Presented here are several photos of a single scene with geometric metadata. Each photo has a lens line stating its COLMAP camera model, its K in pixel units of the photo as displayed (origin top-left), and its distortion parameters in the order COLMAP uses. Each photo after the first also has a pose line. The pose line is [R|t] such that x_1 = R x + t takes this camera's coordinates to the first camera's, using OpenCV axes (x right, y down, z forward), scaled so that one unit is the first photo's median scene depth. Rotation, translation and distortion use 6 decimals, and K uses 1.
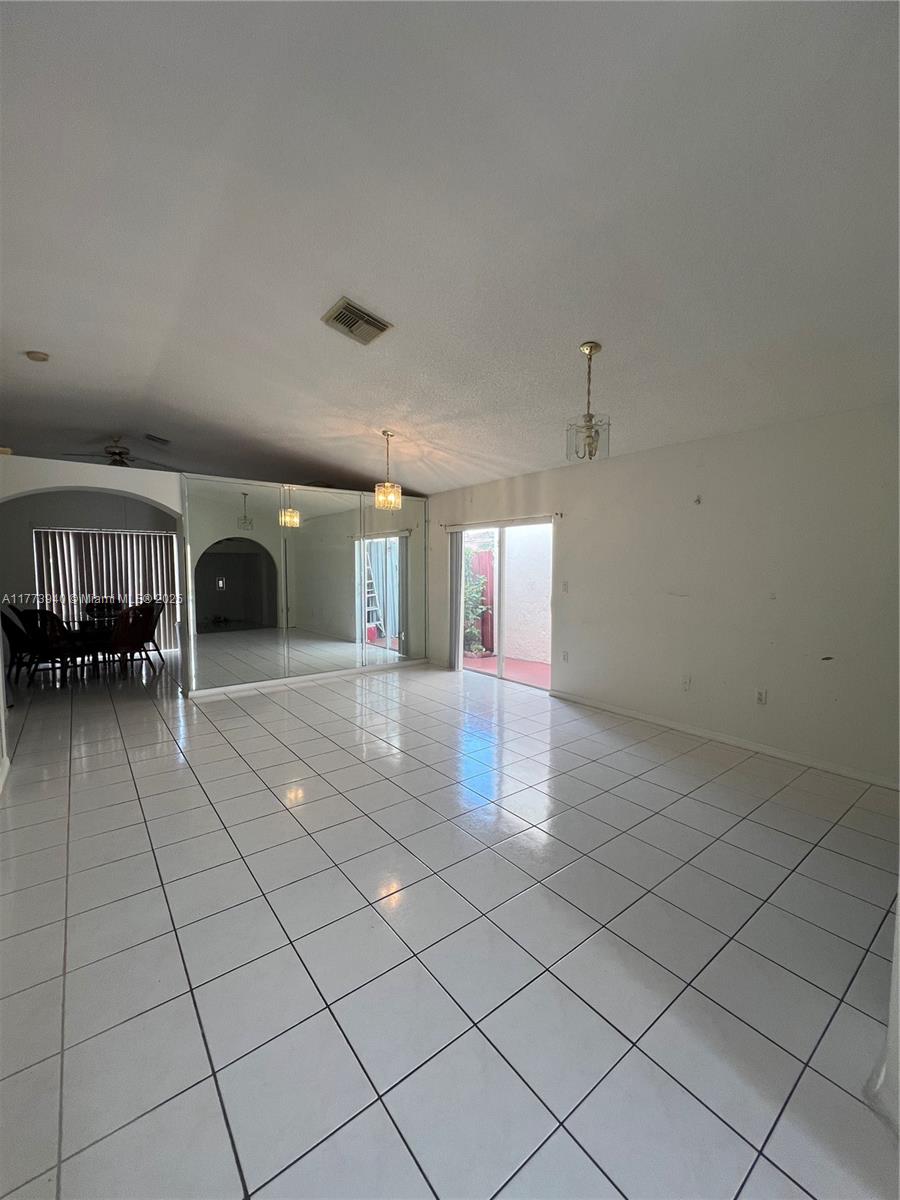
lens RADIAL K [[481.1, 0, 444.2], [0, 481.1, 598.9], [0, 0, 1]] dist [-0.005445, 0.000920]
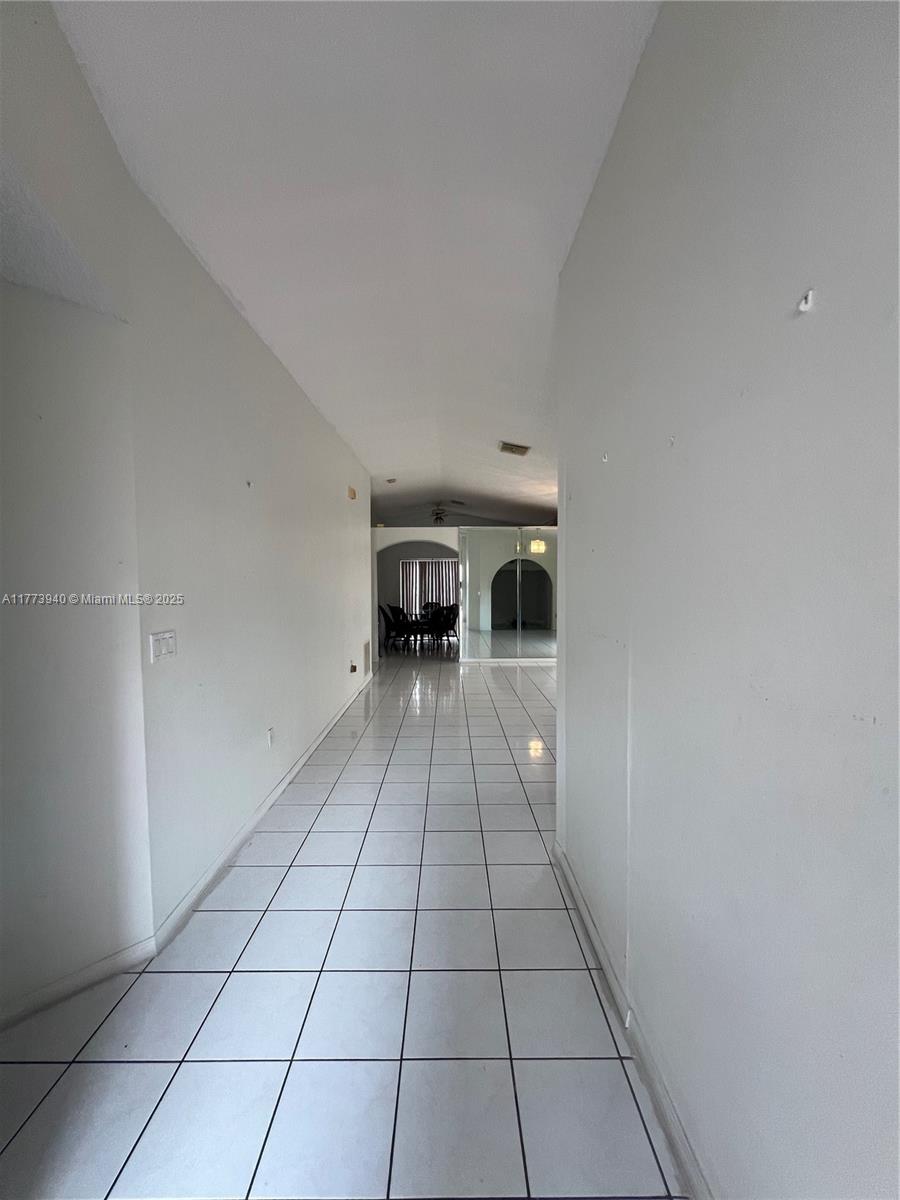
lens RADIAL K [[481.1, 0, 450.9], [0, 481.1, 600.9], [0, 0, 1]] dist [-0.005445, 0.000920]
pose [[0.794362, 0.022717, -0.607020, 0.330794], [-0.038041, 0.999199, -0.012387, 0.014923], [0.606252, 0.032931, 0.794590, -0.252995]]
